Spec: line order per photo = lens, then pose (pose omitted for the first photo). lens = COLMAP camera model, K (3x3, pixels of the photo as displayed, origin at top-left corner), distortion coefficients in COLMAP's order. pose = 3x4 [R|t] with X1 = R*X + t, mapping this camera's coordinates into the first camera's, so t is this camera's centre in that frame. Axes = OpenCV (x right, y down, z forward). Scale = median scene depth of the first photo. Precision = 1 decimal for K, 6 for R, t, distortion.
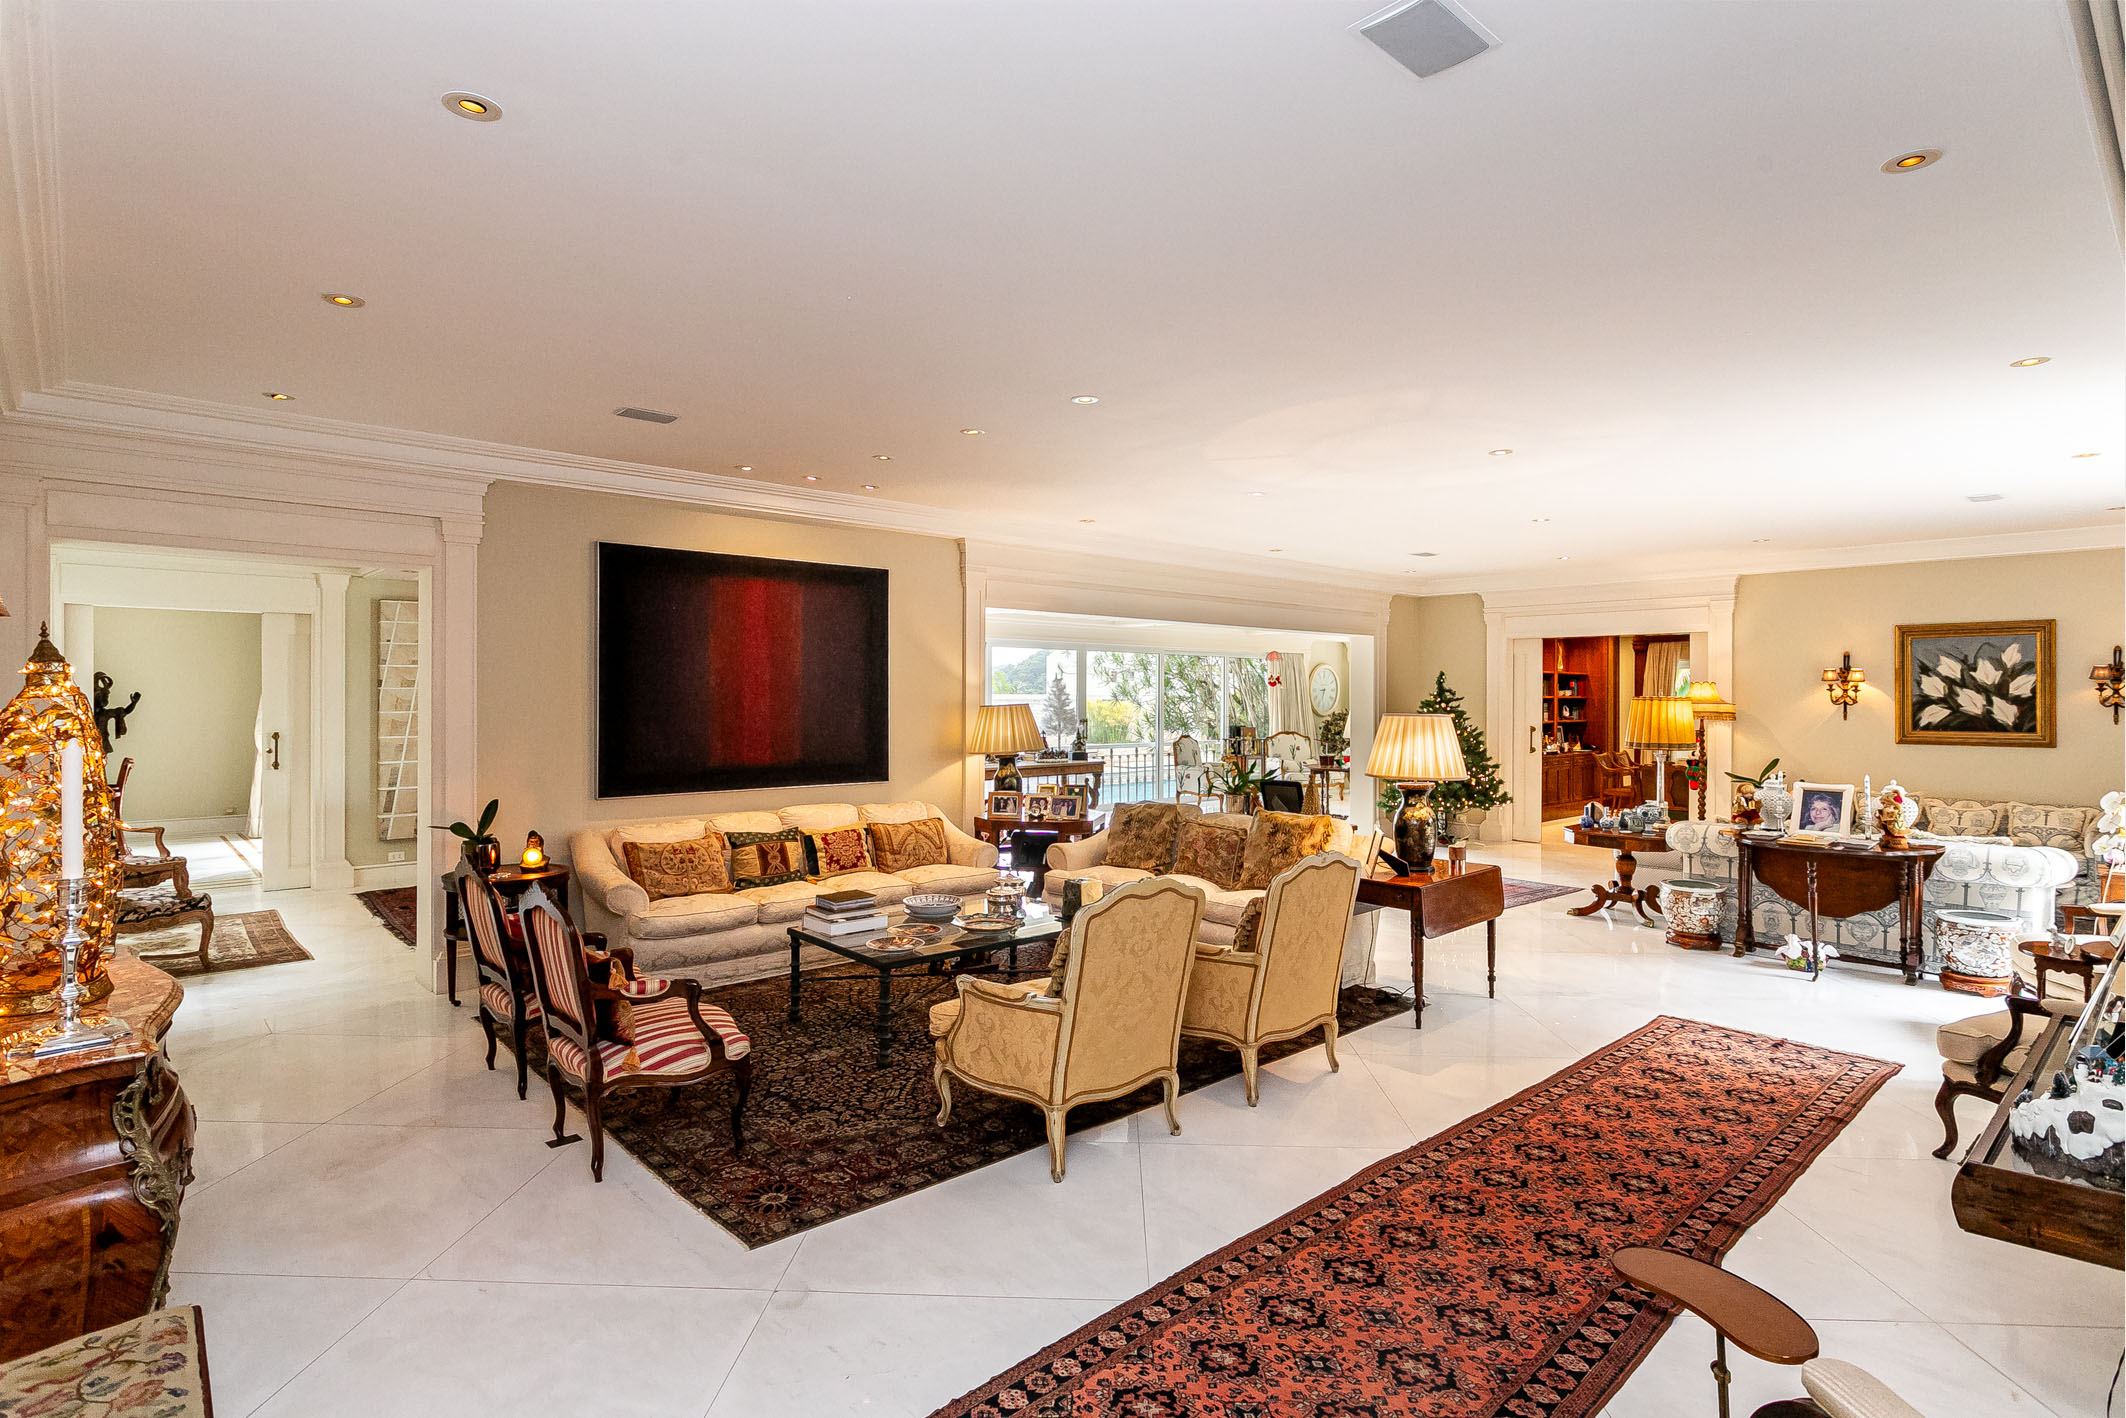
lens RADIAL K [[1095.4, 0, 1054.1], [0, 1095.4, 693.9], [0, 0, 1]] dist [-0.007039, 0.000885]
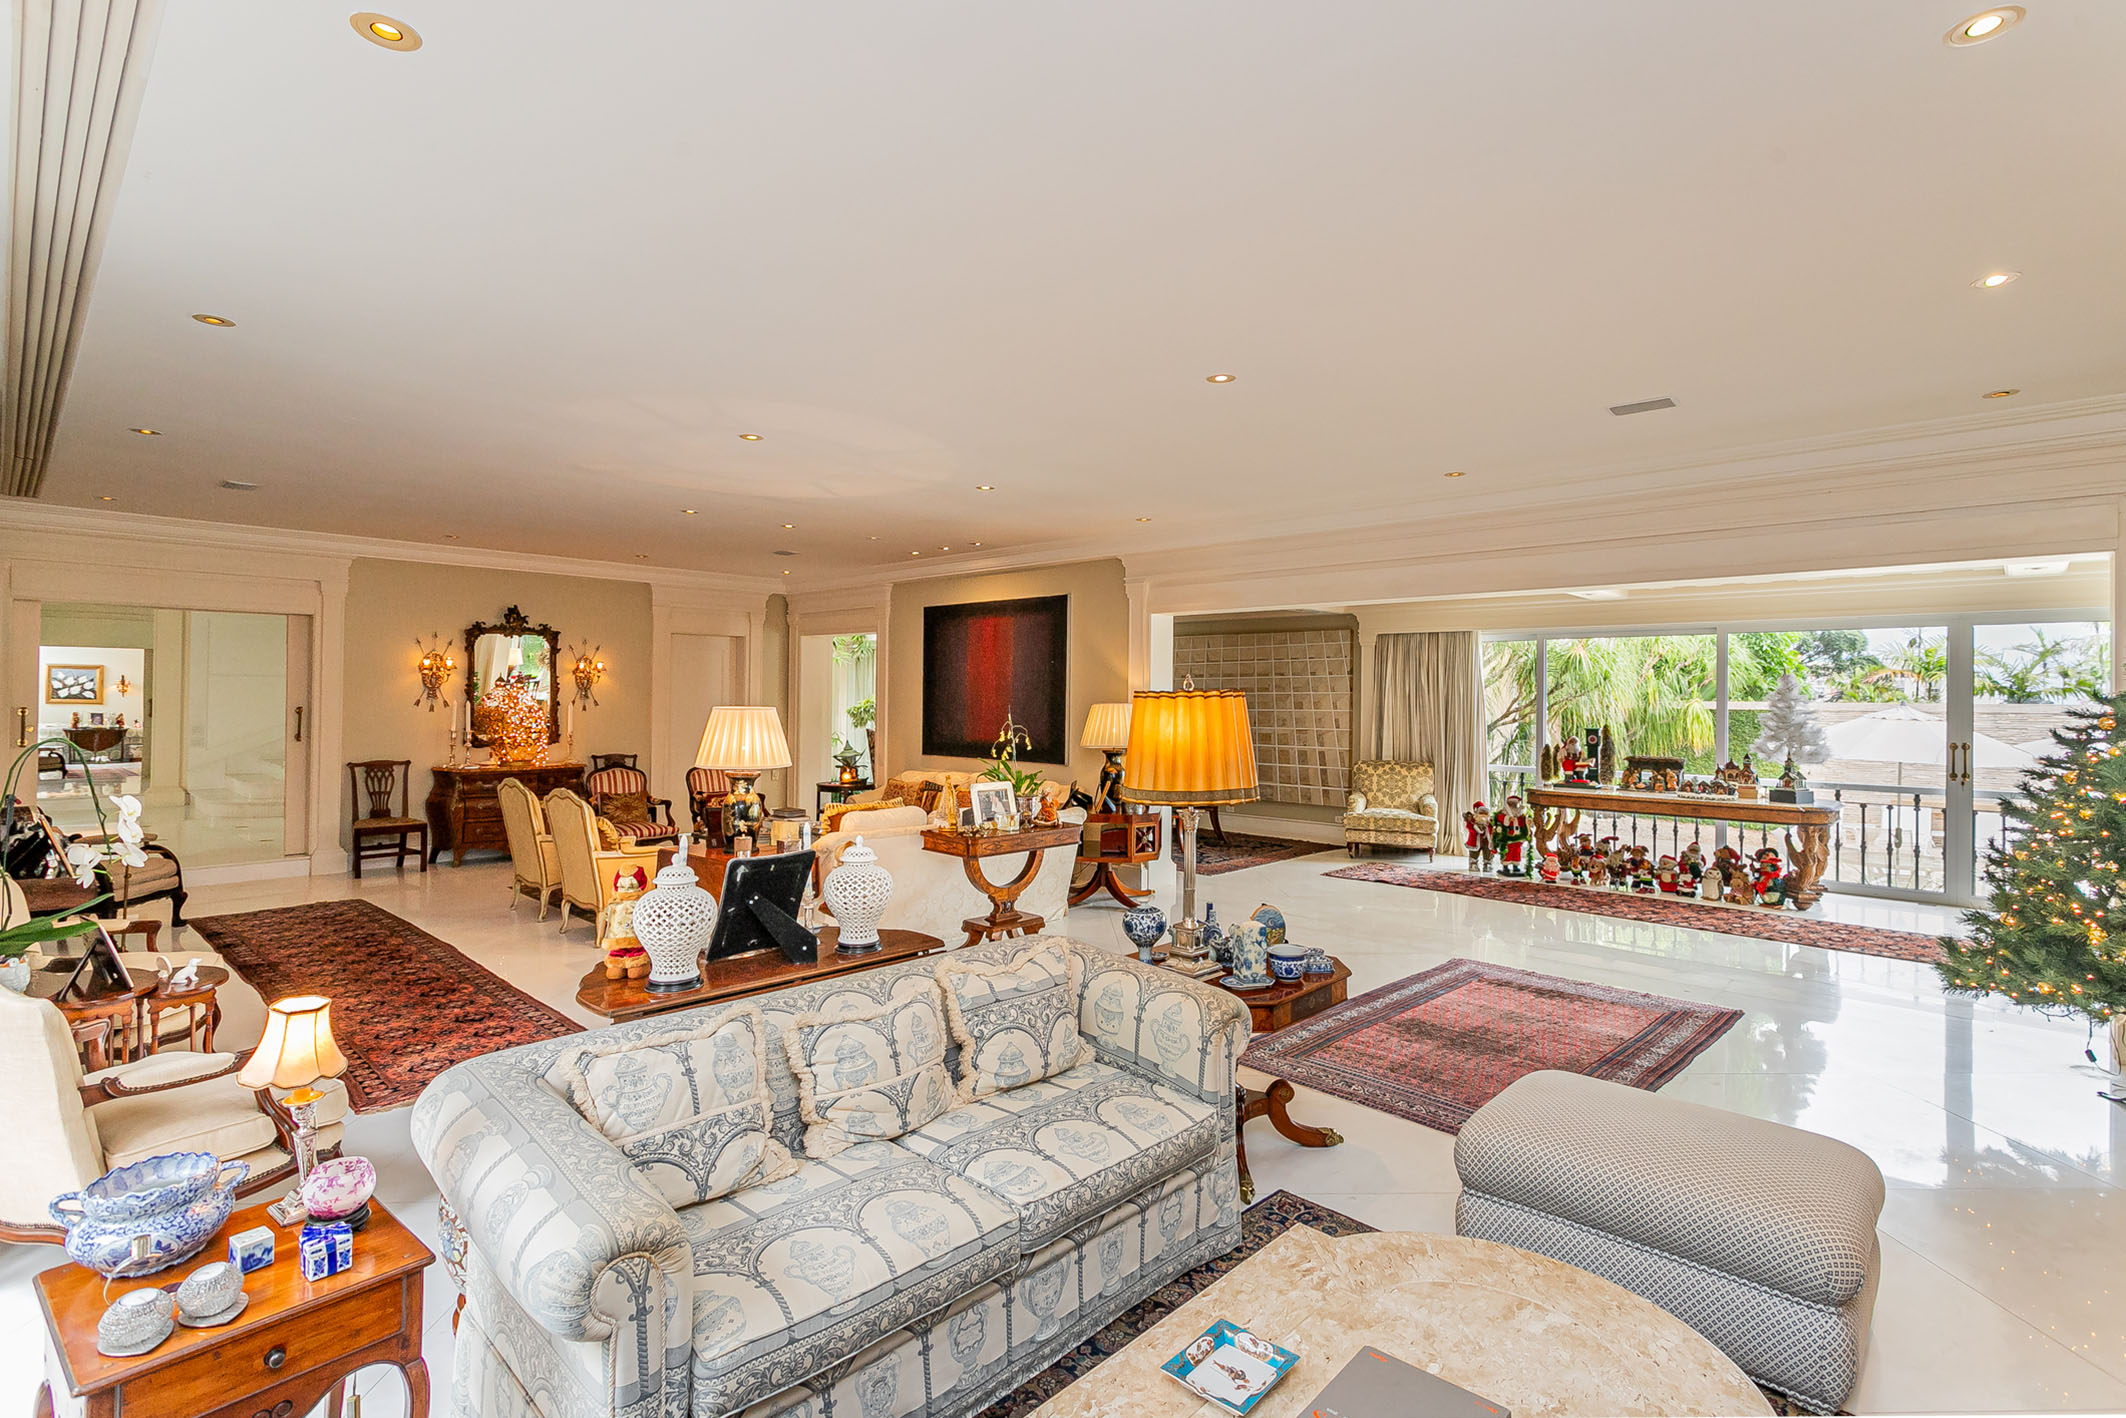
lens RADIAL K [[1006.0, 0, 1071.5], [0, 1006.0, 696.5], [0, 0, 1]] dist [0.001122, 0.001457]
pose [[0.078399, 0.000769, -0.996922, 1.016750], [-0.003177, 0.999995, 0.000522, 0.001089], [0.996917, 0.003126, 0.078401, 0.942109]]
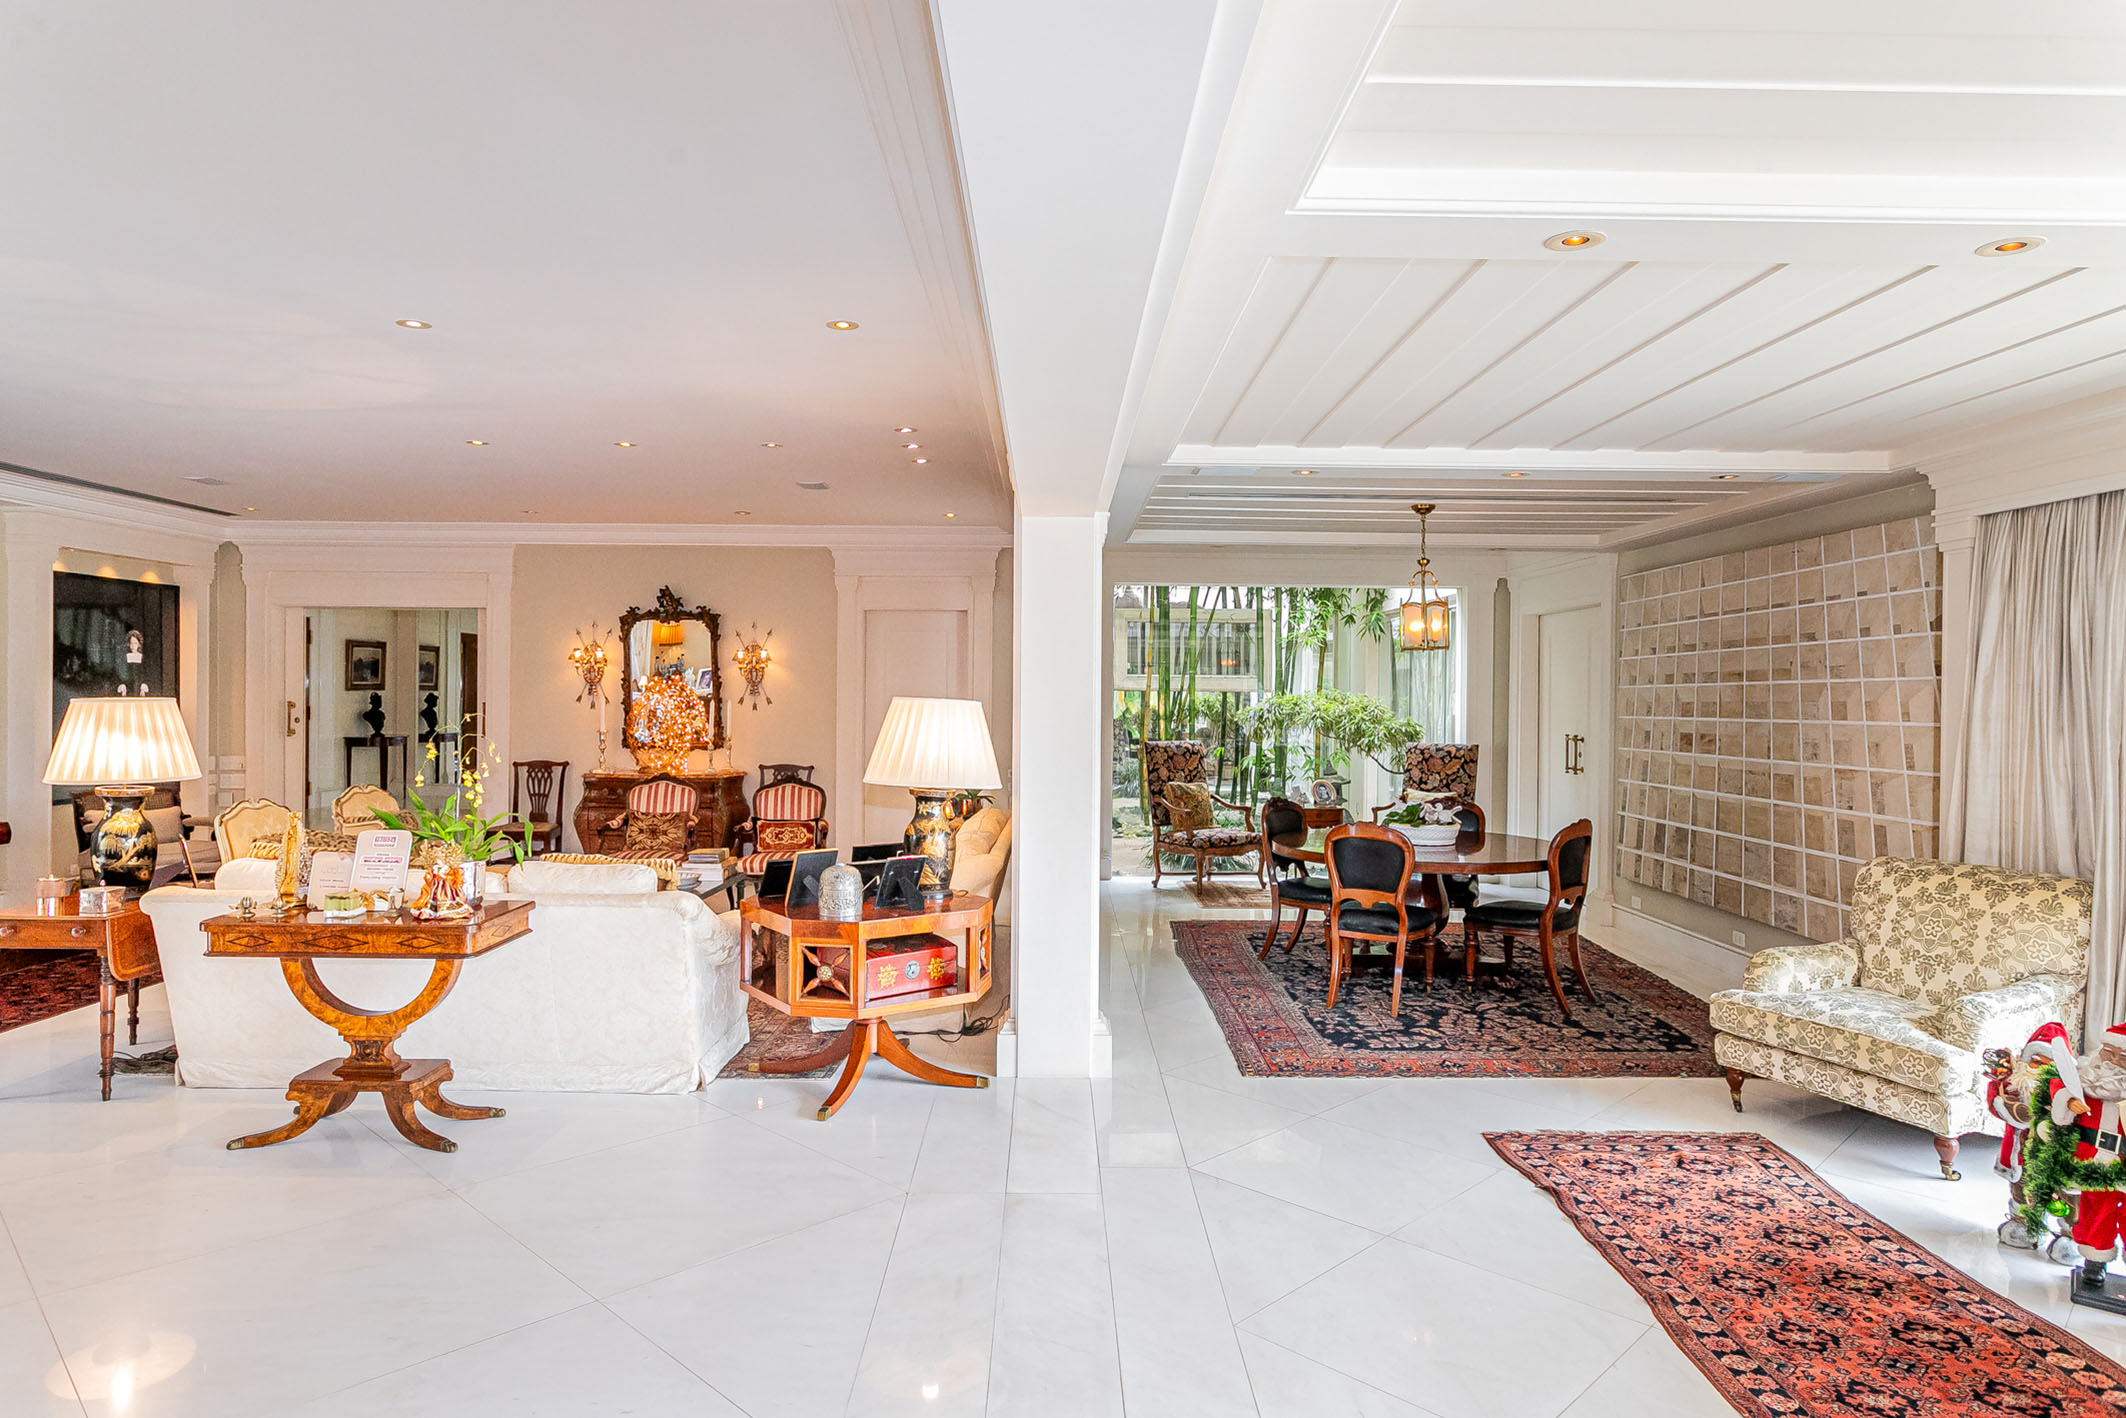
lens RADIAL K [[1251.0, 0, 1071.3], [0, 1251.0, 709.5], [0, 0, 1]] dist [-0.017605, 0.000305]
pose [[-0.659907, 0.005072, -0.751330, 0.413078], [-0.003449, 0.999946, 0.009779, 0.007924], [0.751339, 0.009045, -0.659854, 1.569326]]
